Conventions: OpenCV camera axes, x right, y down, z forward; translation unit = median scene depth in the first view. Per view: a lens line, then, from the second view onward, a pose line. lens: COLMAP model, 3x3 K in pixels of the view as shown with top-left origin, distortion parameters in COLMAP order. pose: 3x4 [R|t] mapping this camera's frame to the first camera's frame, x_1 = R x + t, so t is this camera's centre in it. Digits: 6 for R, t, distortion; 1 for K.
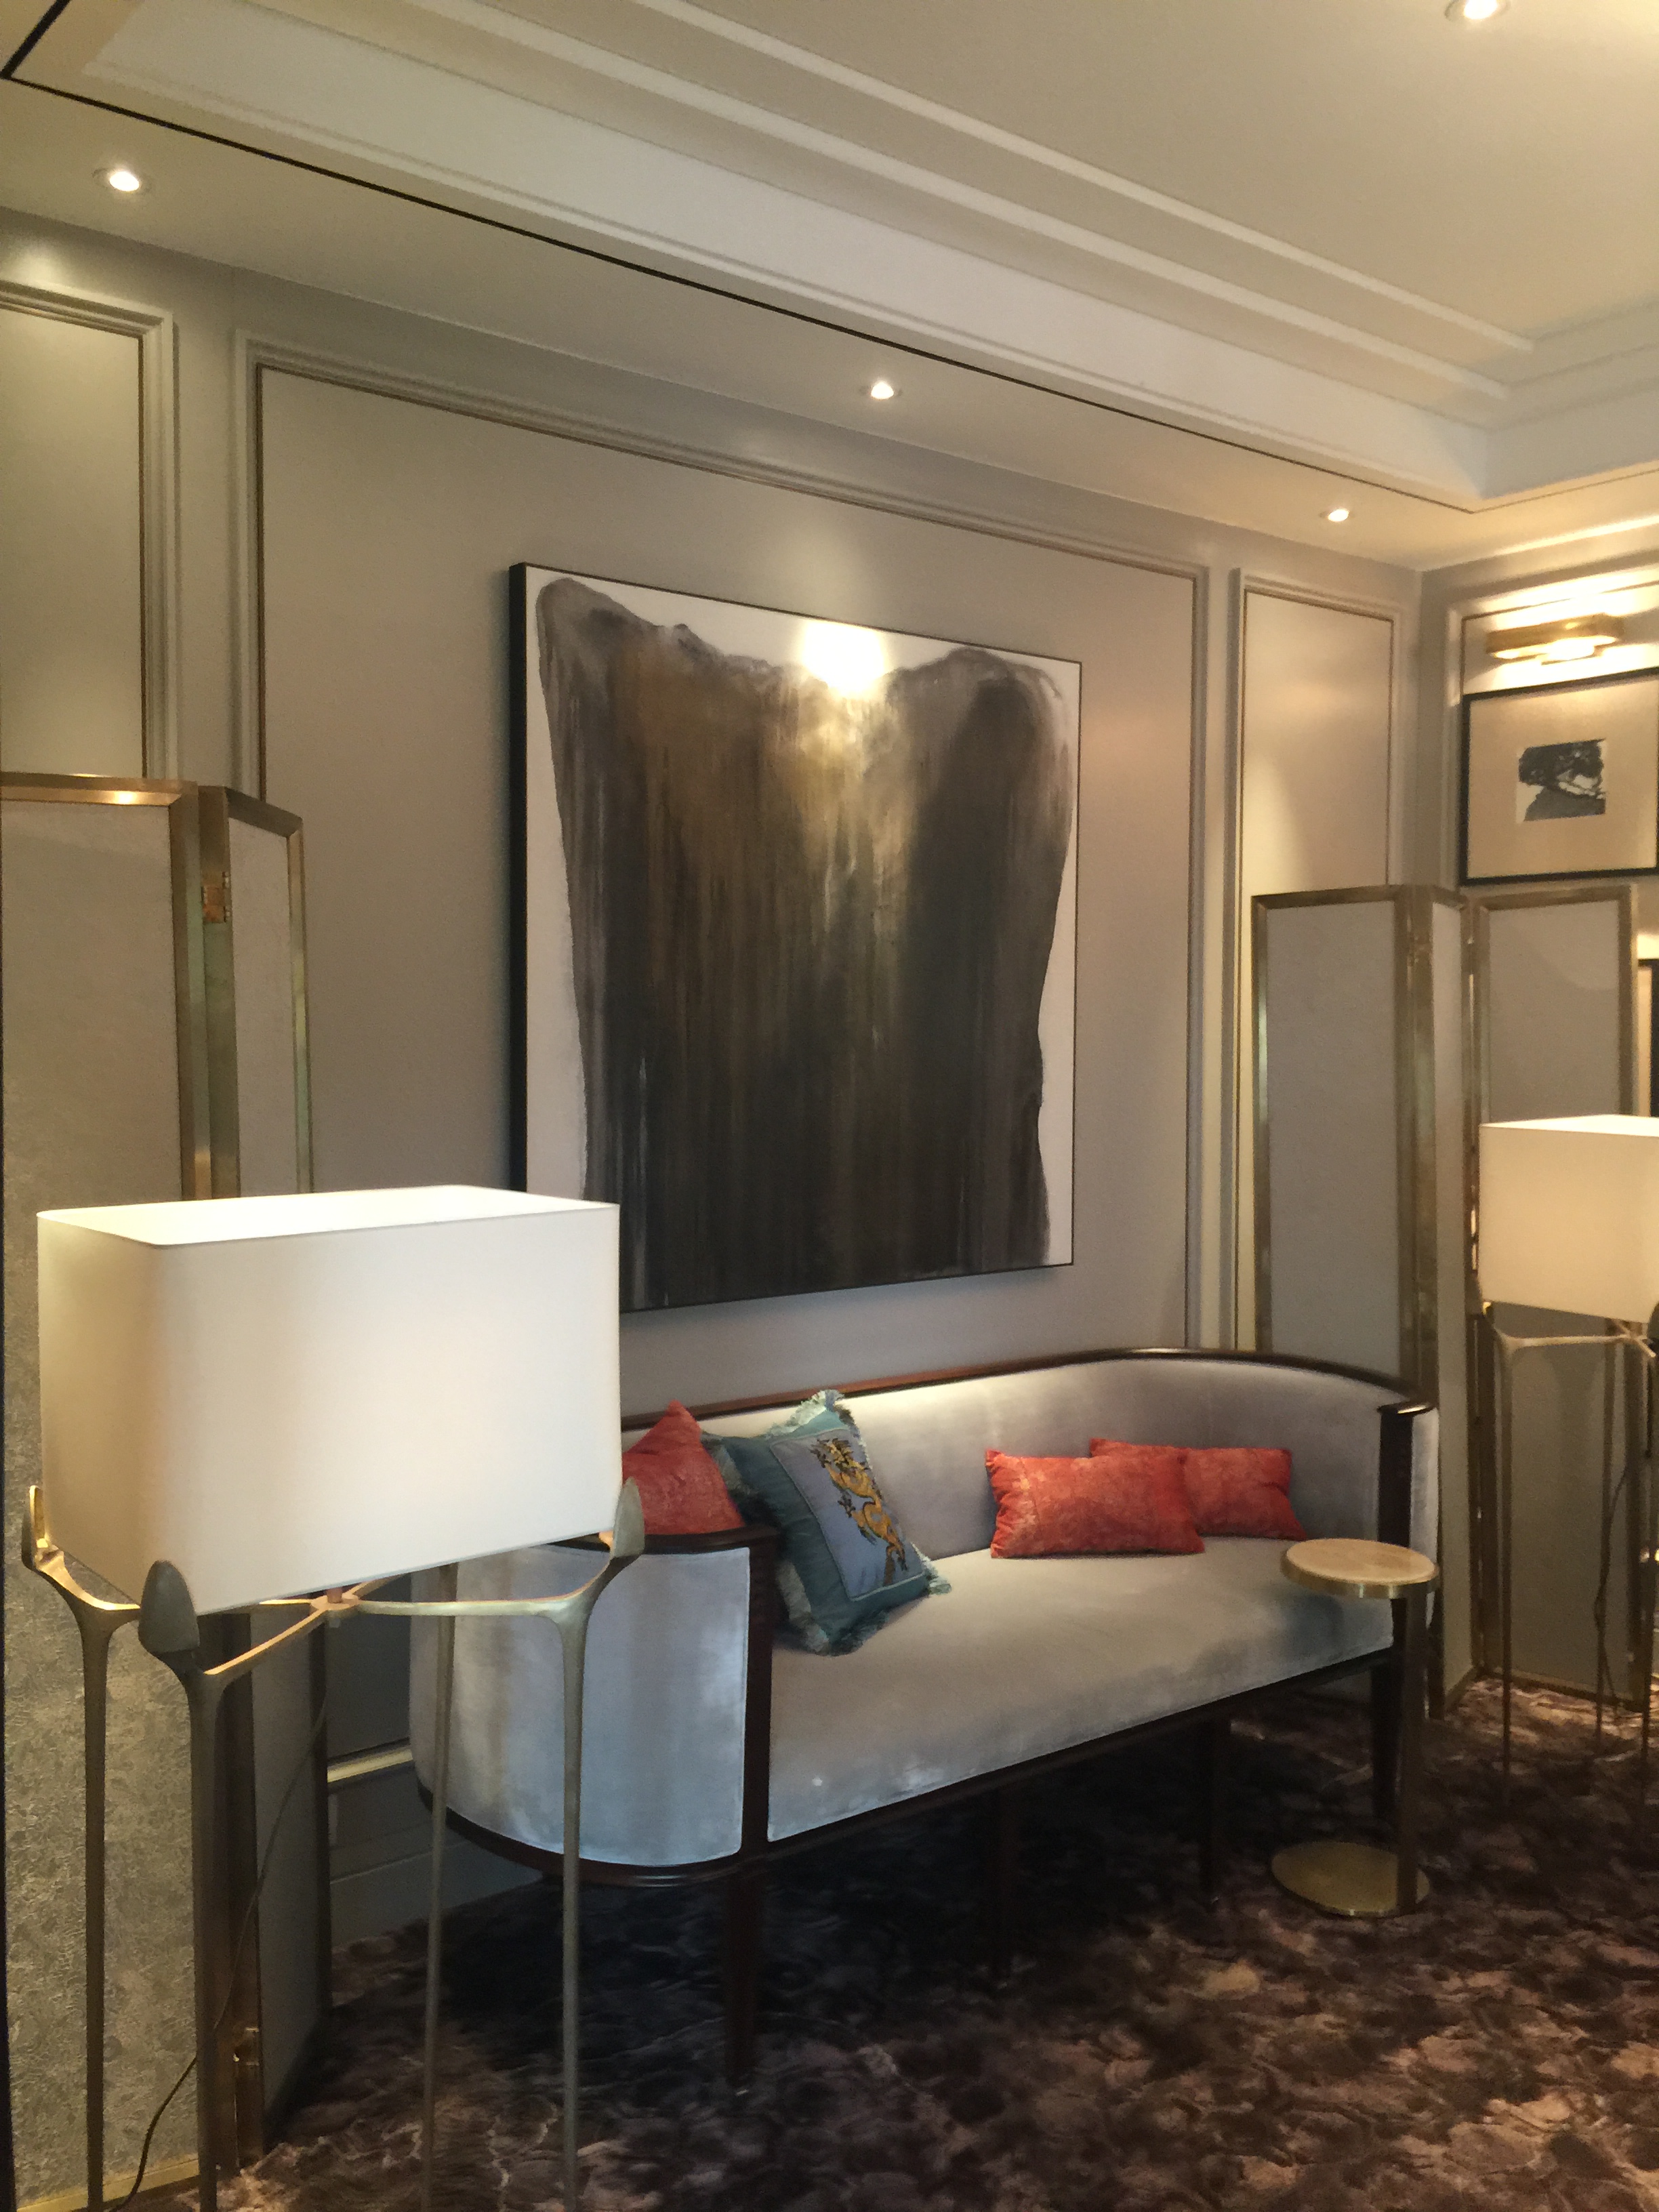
lens RADIAL K [[1925.3, 0, 829.7], [0, 1925.3, 1104.4], [0, 0, 1]] dist [0.080297, -0.121205]
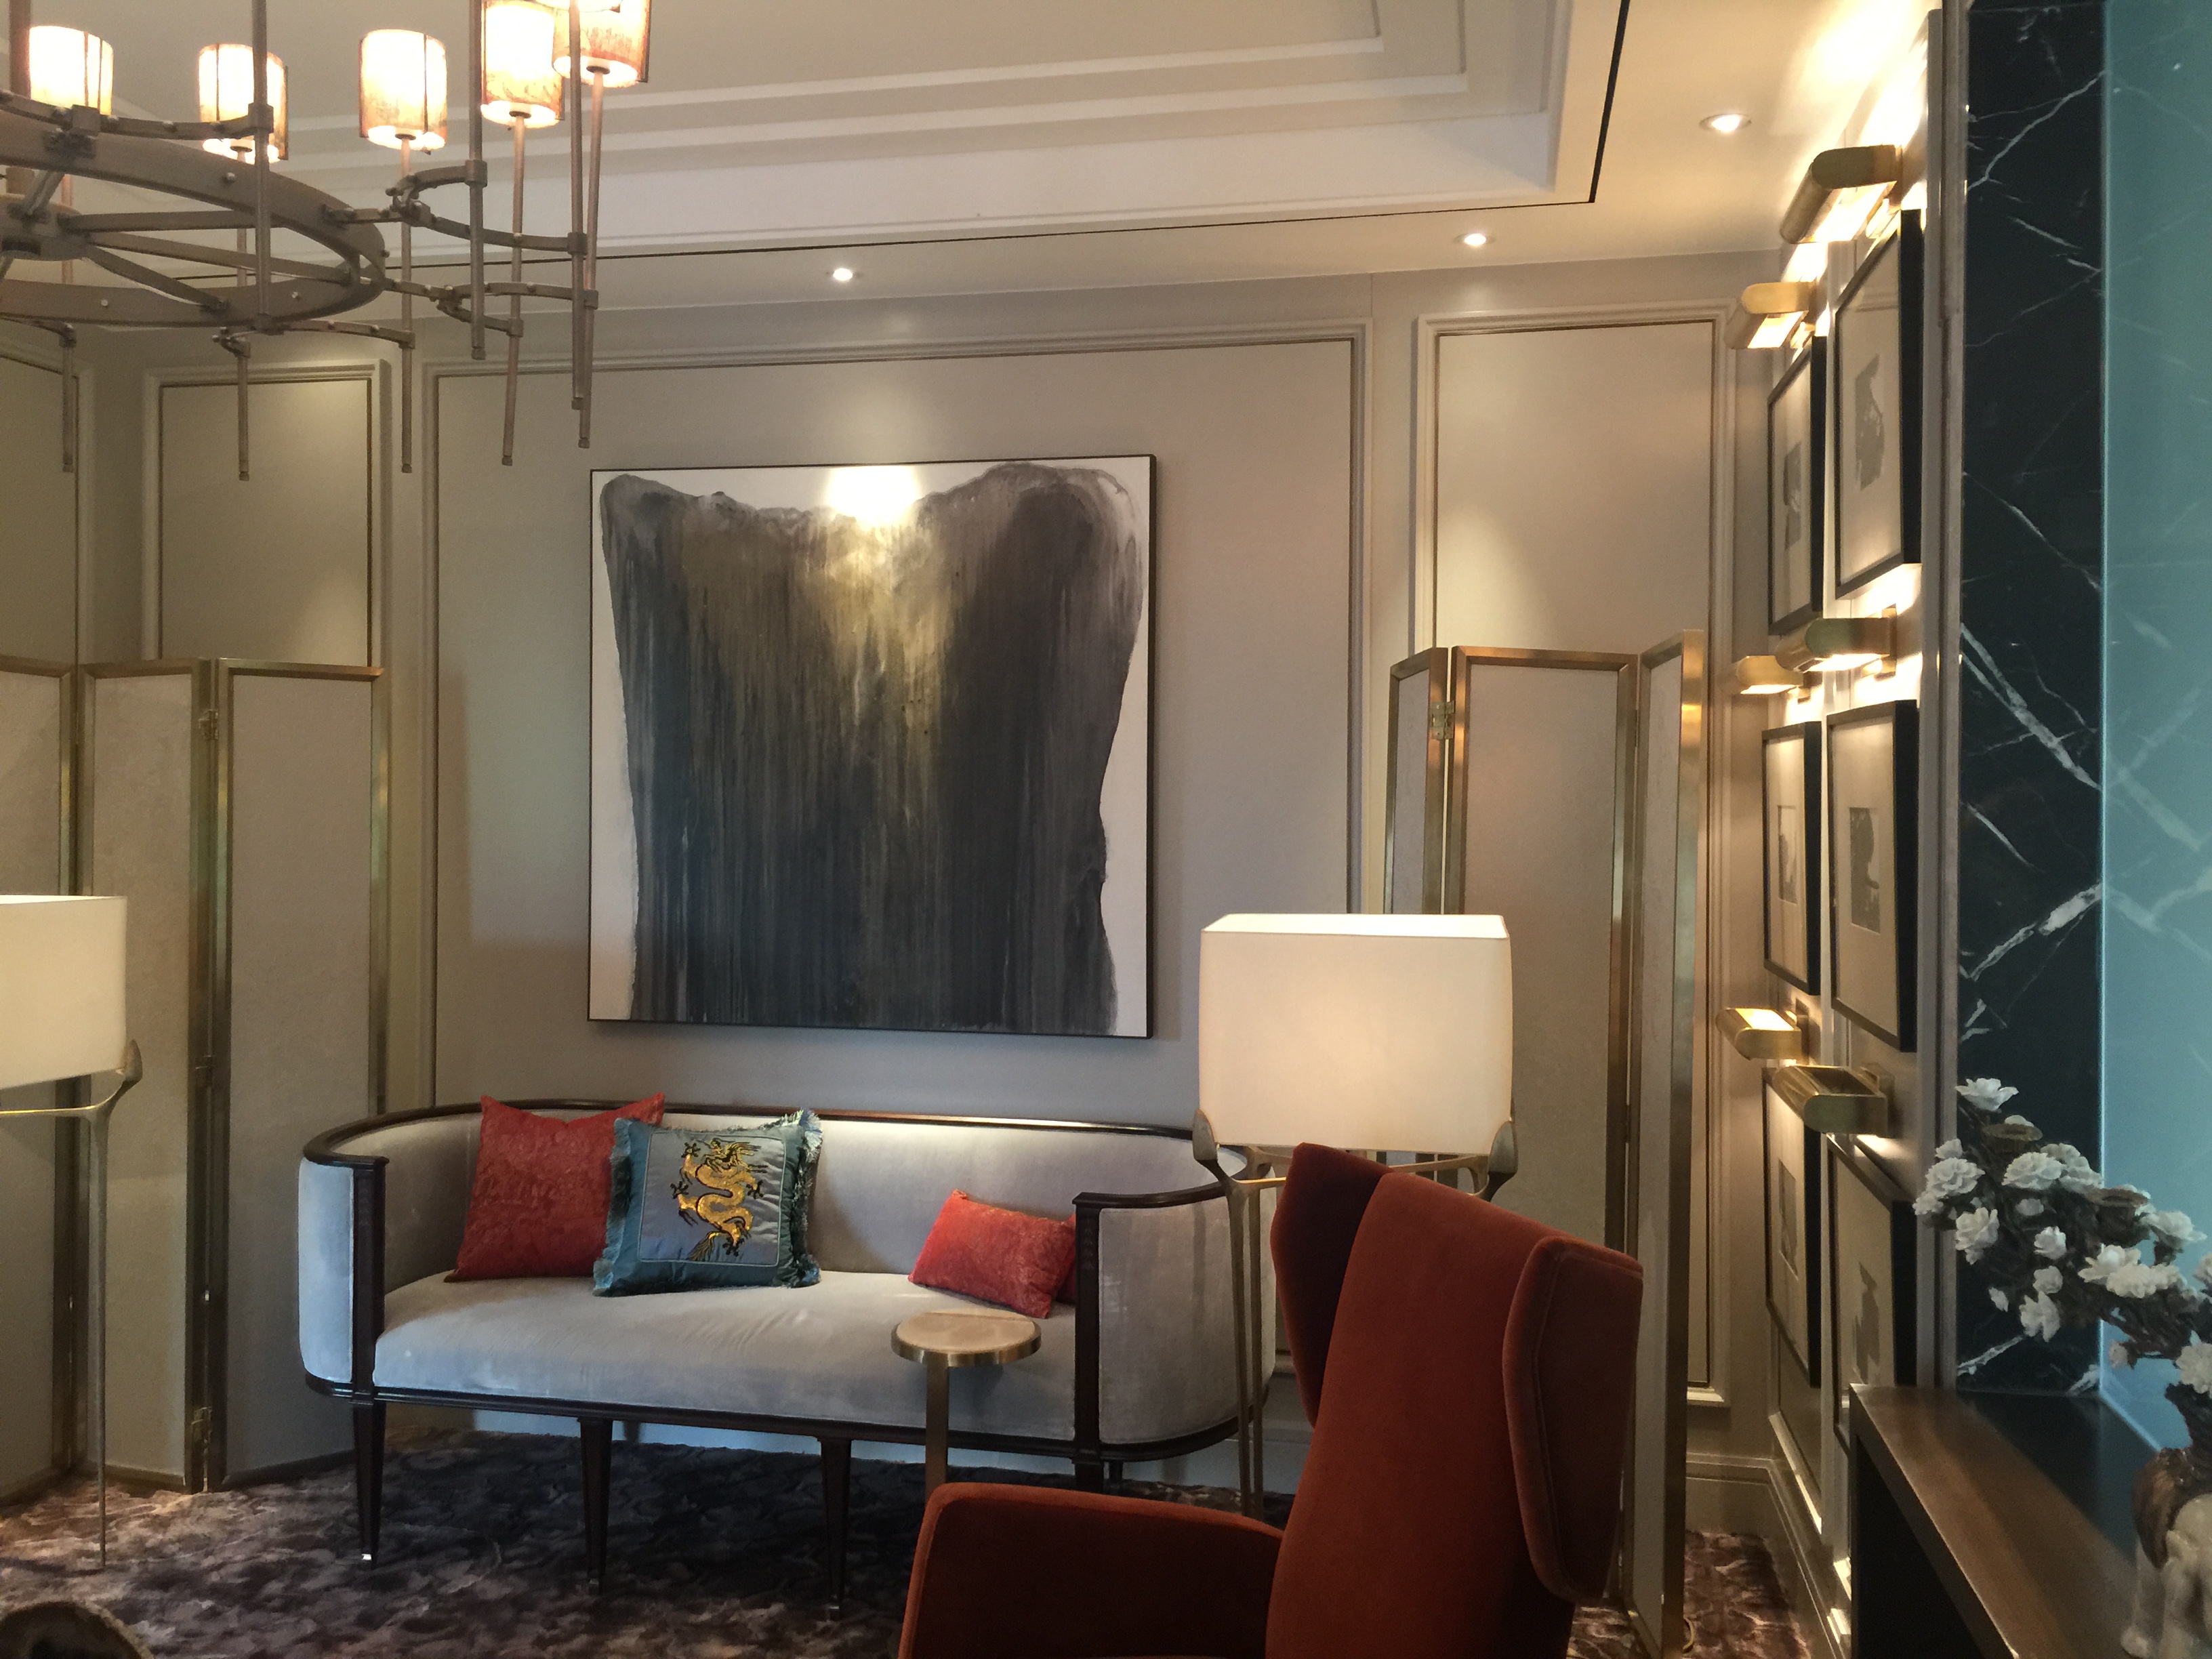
lens RADIAL K [[1925.3, 0, 1096.6], [0, 1925.3, 819.5], [0, 0, 1]] dist [0.080297, -0.121205]
pose [[0.625485, 0.006225, -0.780211, 1.019142], [-0.036727, 0.999095, -0.021473, -0.011352], [0.779371, 0.042086, 0.625148, 0.375308]]
